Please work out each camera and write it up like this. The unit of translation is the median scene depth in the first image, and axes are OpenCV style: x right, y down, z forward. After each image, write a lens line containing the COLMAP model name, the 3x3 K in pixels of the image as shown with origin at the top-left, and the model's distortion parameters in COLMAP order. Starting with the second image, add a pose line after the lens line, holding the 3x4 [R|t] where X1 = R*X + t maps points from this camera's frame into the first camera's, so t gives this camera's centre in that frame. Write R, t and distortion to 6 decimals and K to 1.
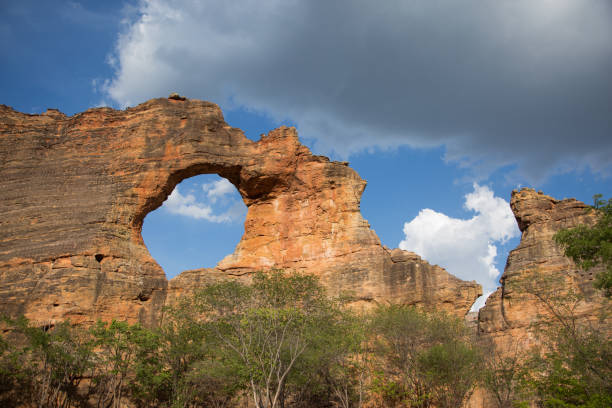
lens RADIAL K [[579.1, 0, 302.9], [0, 579.1, 203.9], [0, 0, 1]] dist [0.010561, 0.000000]
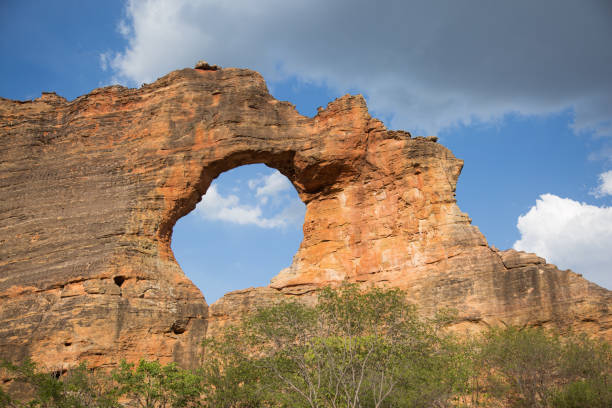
lens RADIAL K [[766.5, 0, 301.5], [0, 766.5, 205.2], [0, 0, 1]] dist [0.120385, 0.000000]
pose [[0.993428, -0.055534, -0.100080, -0.000217], [0.056428, 0.998388, 0.006118, -0.000422], [0.099578, -0.011725, 0.994961, -0.003368]]
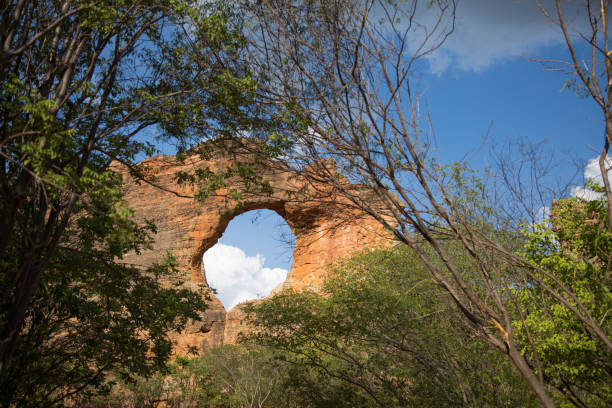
lens RADIAL K [[766.5, 0, 304.9], [0, 766.5, 202.0], [0, 0, 1]] dist [0.120385, 0.000000]
pose [[0.978485, -0.080499, -0.189965, 0.284845], [0.092435, 0.994209, 0.054814, -0.193344], [0.184452, -0.071194, 0.980260, -0.559794]]
